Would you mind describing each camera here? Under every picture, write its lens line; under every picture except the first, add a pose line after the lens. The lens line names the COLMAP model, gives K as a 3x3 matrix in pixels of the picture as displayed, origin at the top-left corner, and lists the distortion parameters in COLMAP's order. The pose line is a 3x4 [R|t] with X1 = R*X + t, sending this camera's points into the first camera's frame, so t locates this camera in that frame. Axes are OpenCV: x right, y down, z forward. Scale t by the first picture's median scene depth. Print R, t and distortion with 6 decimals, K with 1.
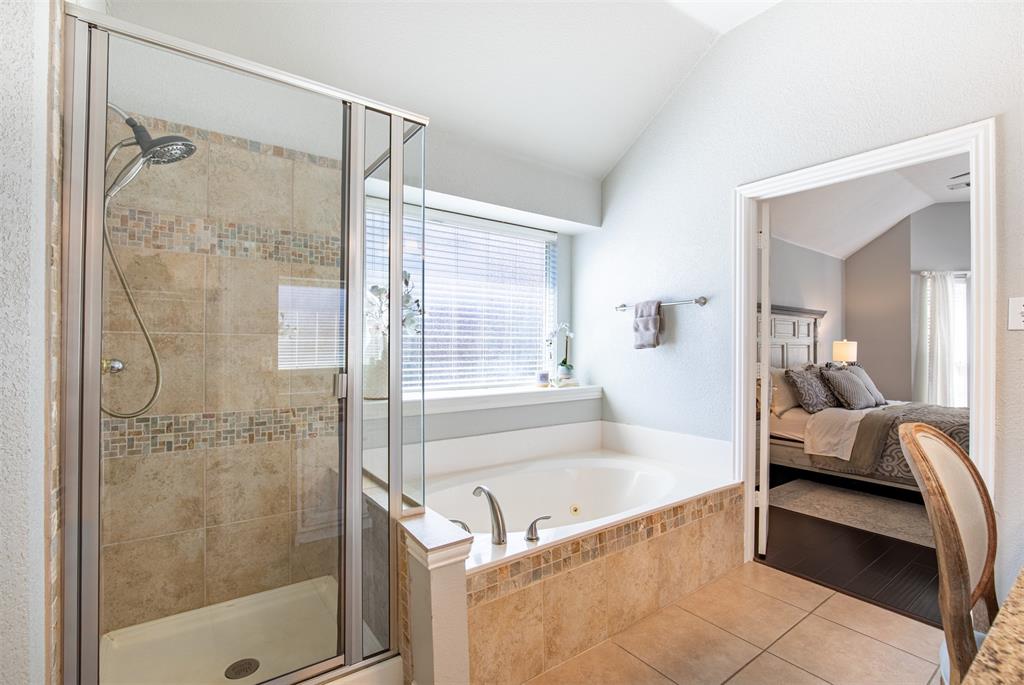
lens RADIAL K [[469.7, 0, 512.0], [0, 469.7, 342.5], [0, 0, 1]] dist [-0.020428, 0.000331]
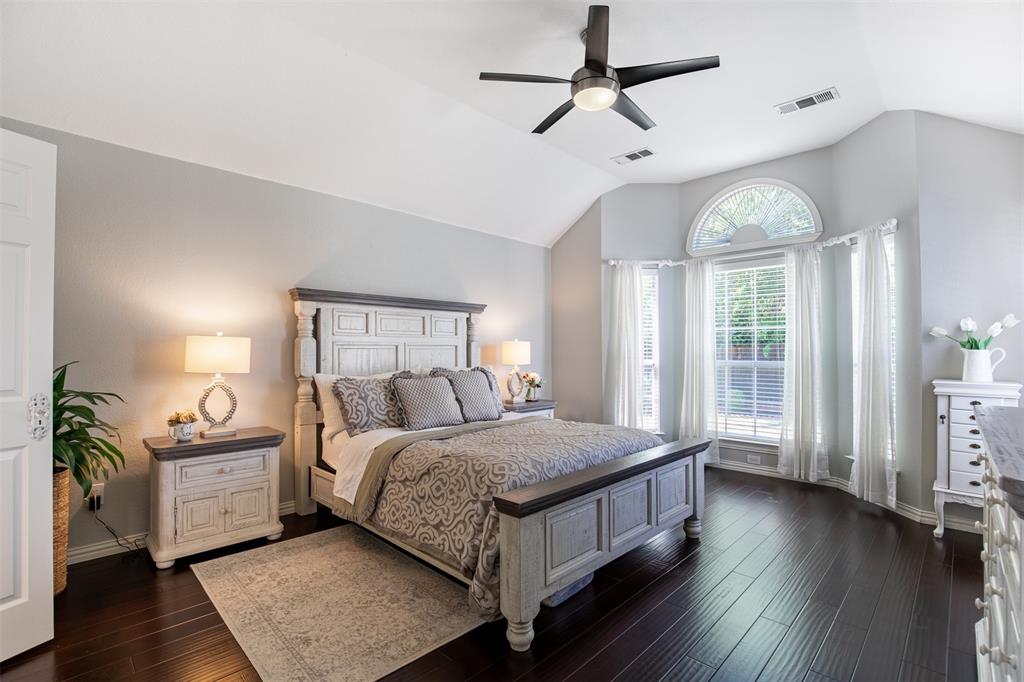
lens RADIAL K [[465.7, 0, 512.6], [0, 465.7, 345.4], [0, 0, 1]] dist [-0.020248, 0.000878]
pose [[0.987715, -0.004815, 0.156193, 0.601844], [0.004708, 0.999988, 0.001057, 0.004583], [-0.156196, -0.000309, 0.987726, 0.172124]]
